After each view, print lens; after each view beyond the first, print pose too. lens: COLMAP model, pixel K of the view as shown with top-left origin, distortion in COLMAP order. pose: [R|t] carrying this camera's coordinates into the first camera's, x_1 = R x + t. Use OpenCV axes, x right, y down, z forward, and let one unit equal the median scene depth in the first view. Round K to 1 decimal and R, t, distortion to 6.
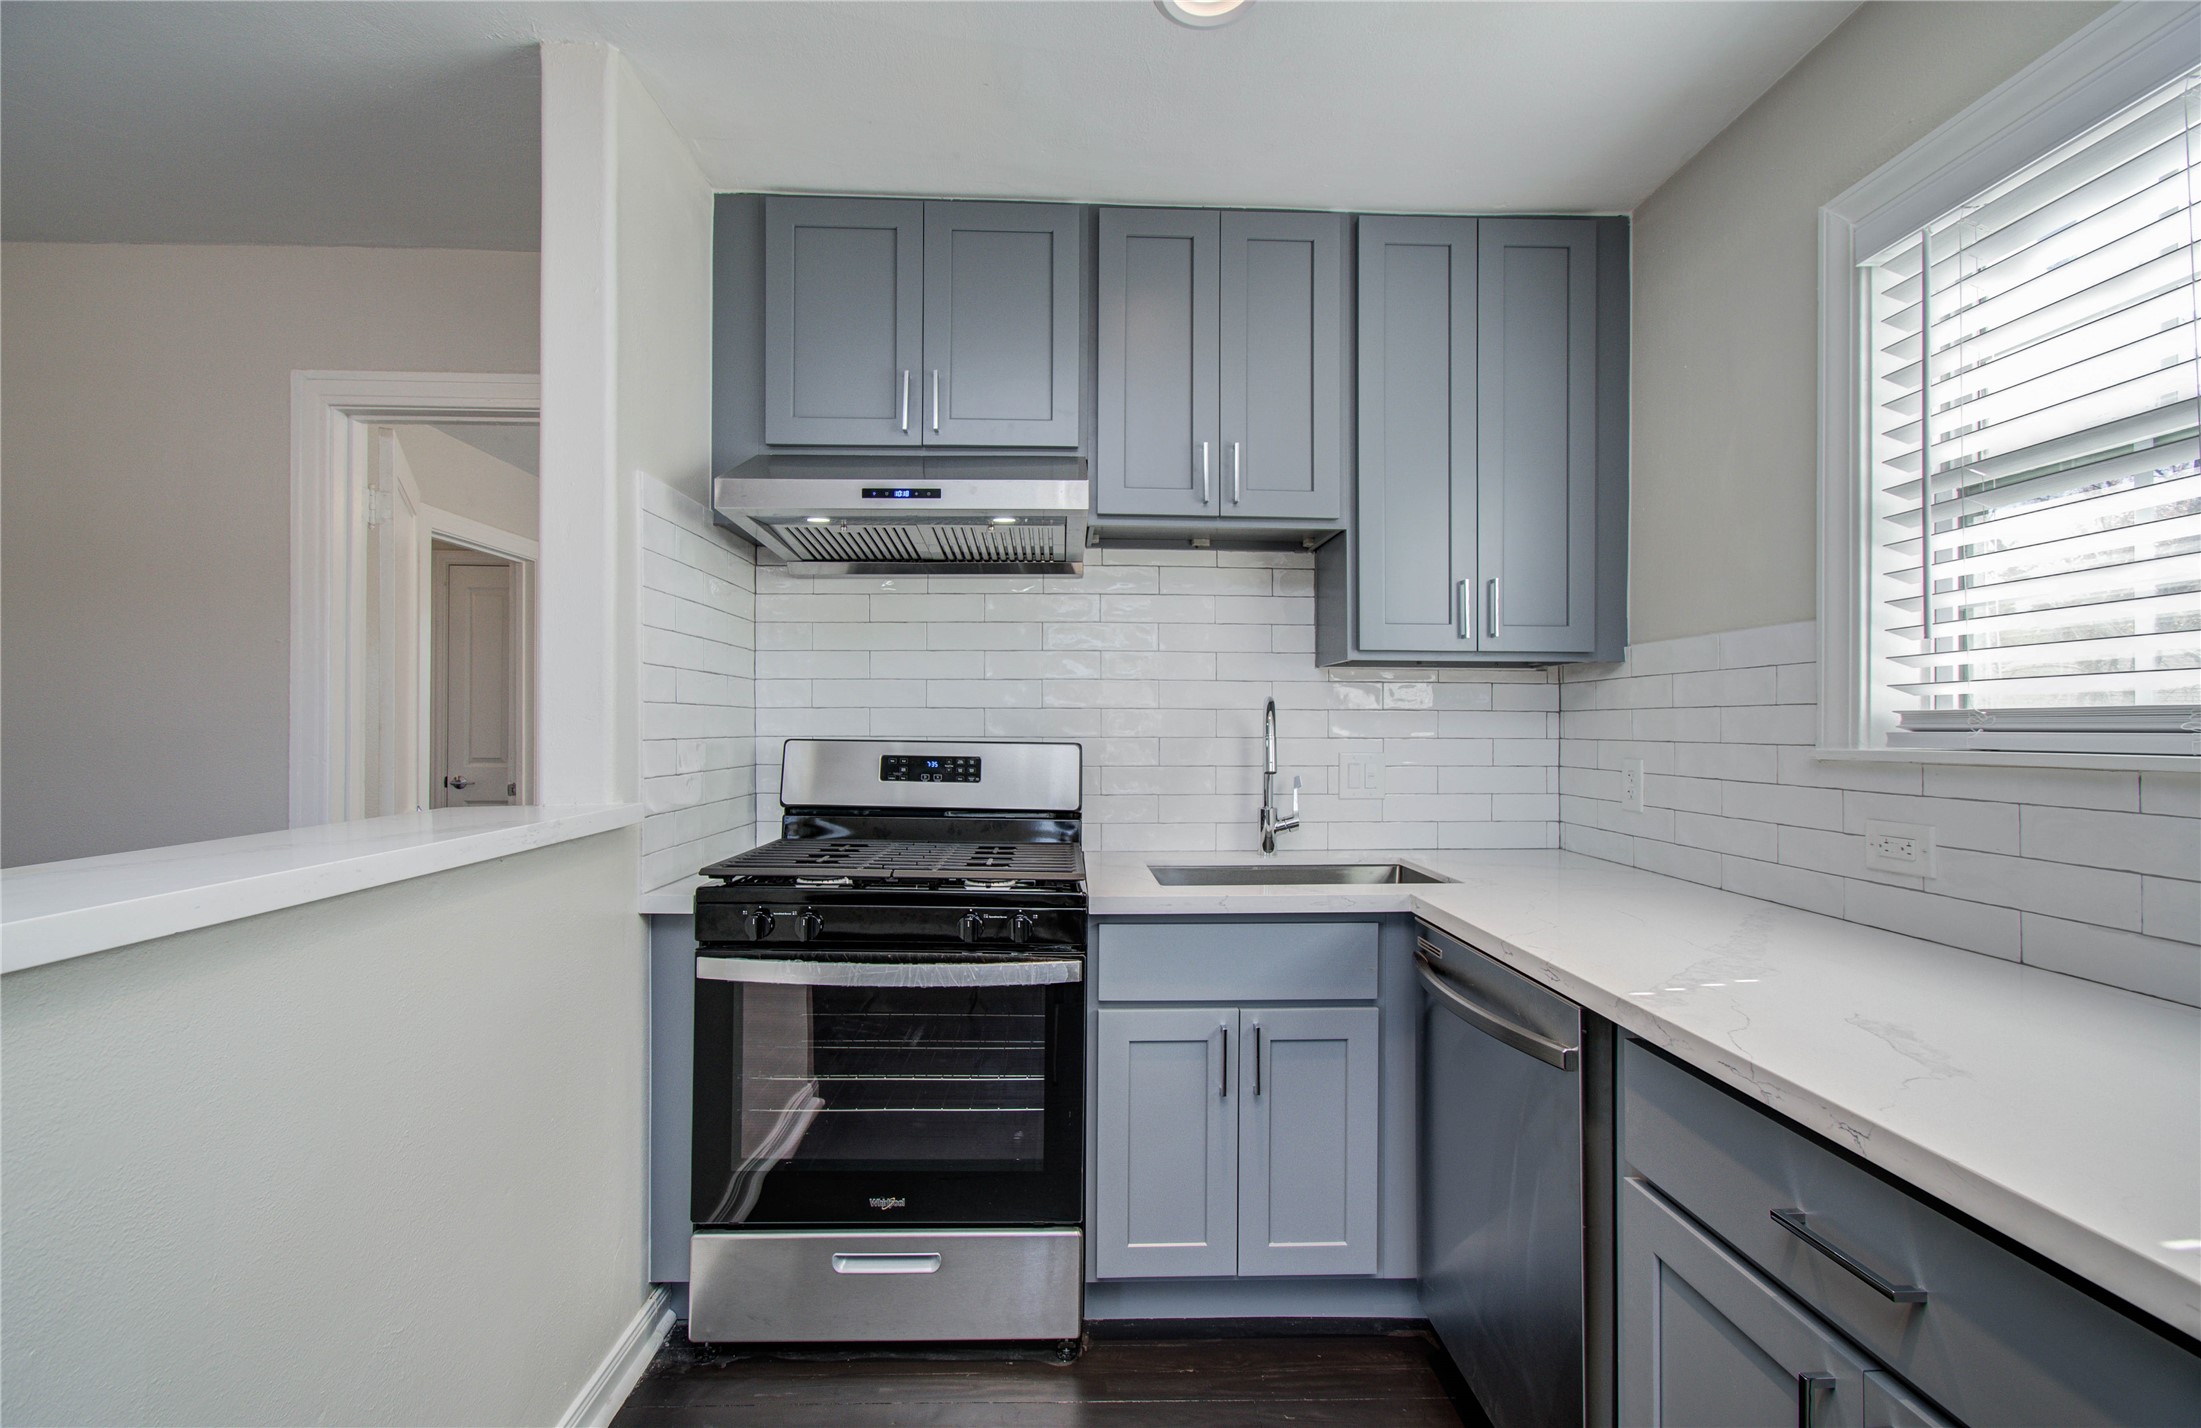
lens RADIAL K [[965.3, 0, 1106.8], [0, 965.3, 724.2], [0, 0, 1]] dist [-0.008289, 0.000354]
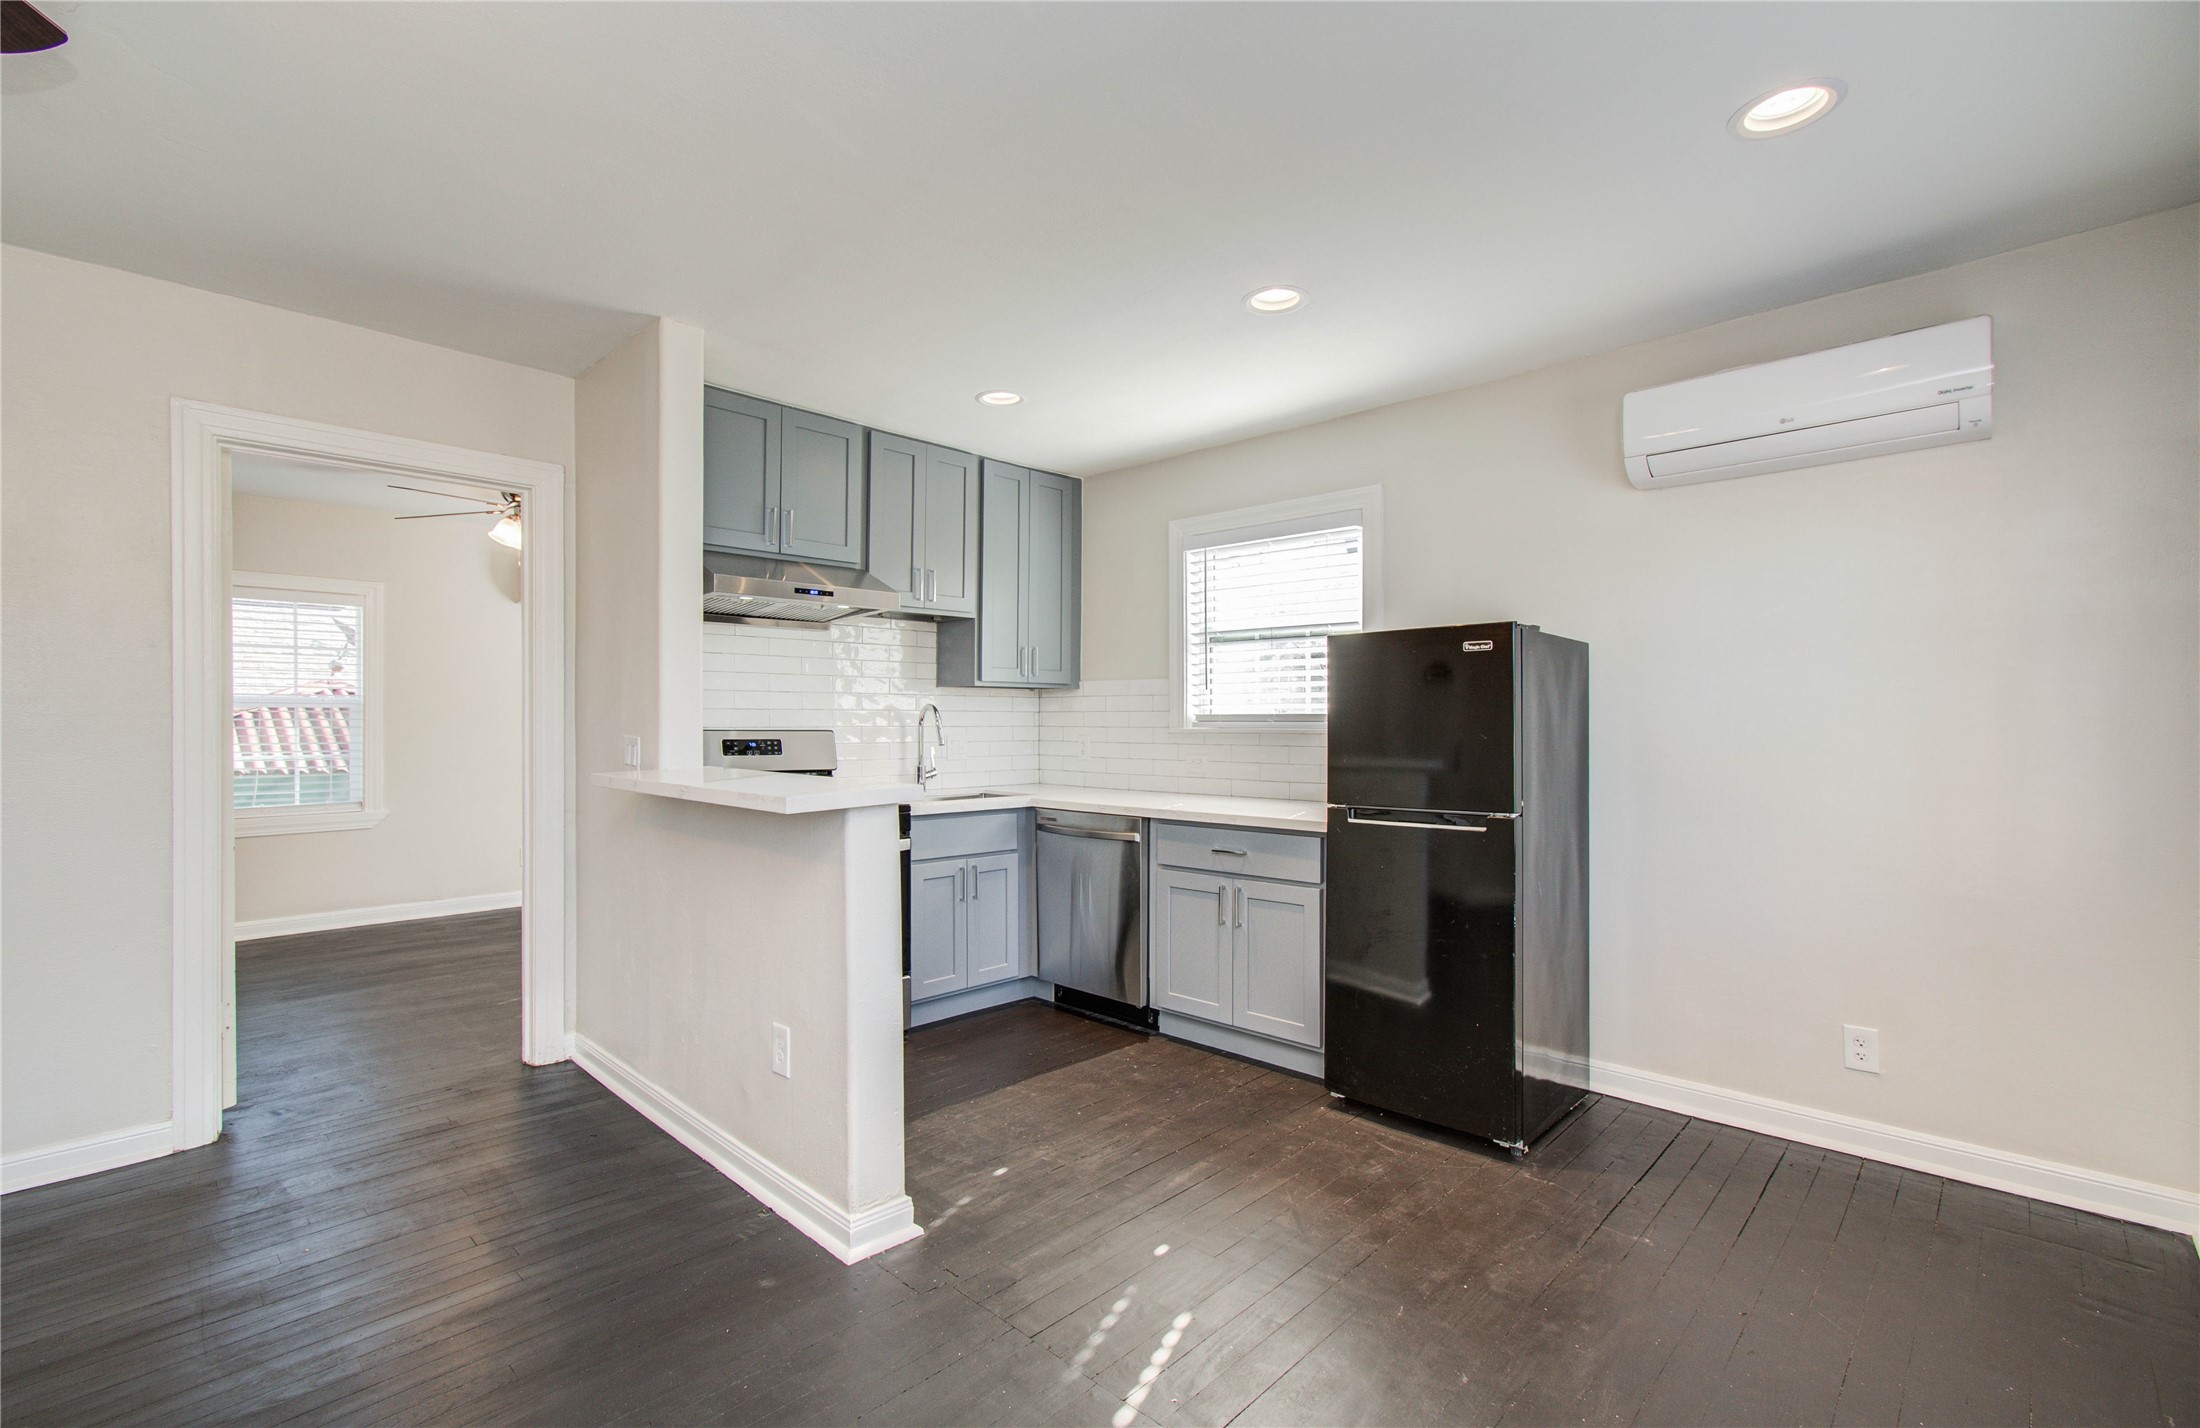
lens RADIAL K [[964.9, 0, 1106.3], [0, 964.9, 724.2], [0, 0, 1]] dist [-0.008289, 0.000354]
pose [[0.710652, -0.006850, 0.703511, -1.025207], [-0.002392, 0.999923, 0.012152, -0.014603], [-0.703540, -0.010318, 0.710581, -0.624129]]
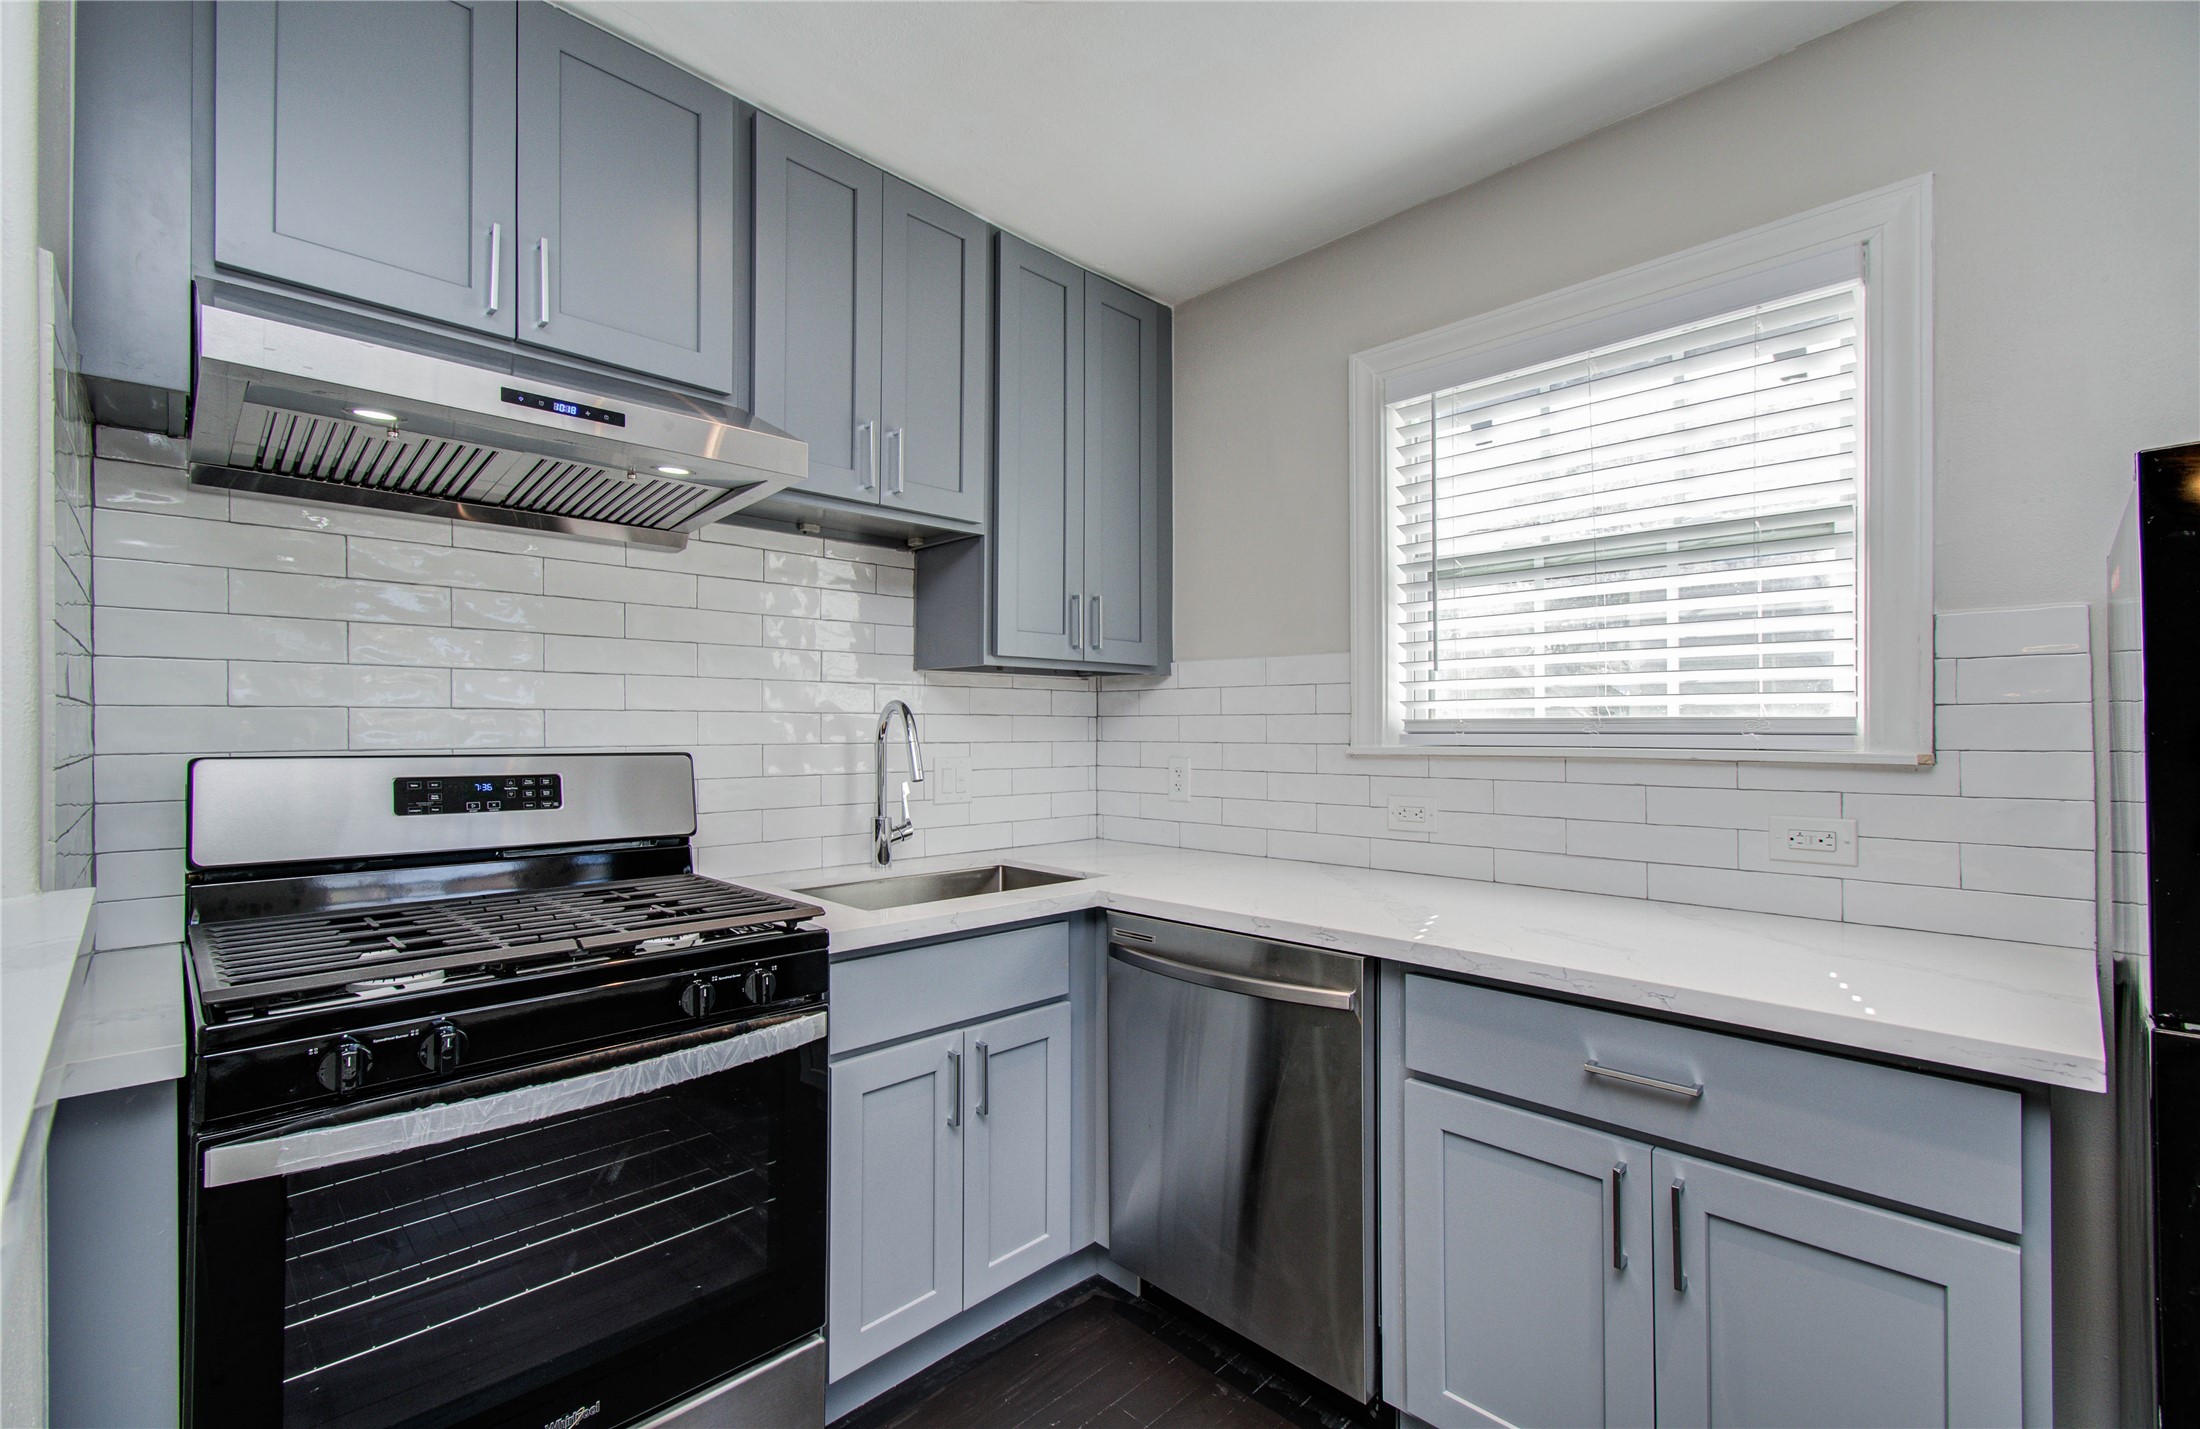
lens RADIAL K [[948.5, 0, 1100.4], [0, 948.5, 721.1], [0, 0, 1]] dist [-0.000655, 0.000260]
pose [[0.727615, 0.000513, 0.685985, -0.381742], [-0.000568, 1.000000, -0.000145, -0.008567], [-0.685985, -0.000284, 0.727615, 0.210167]]
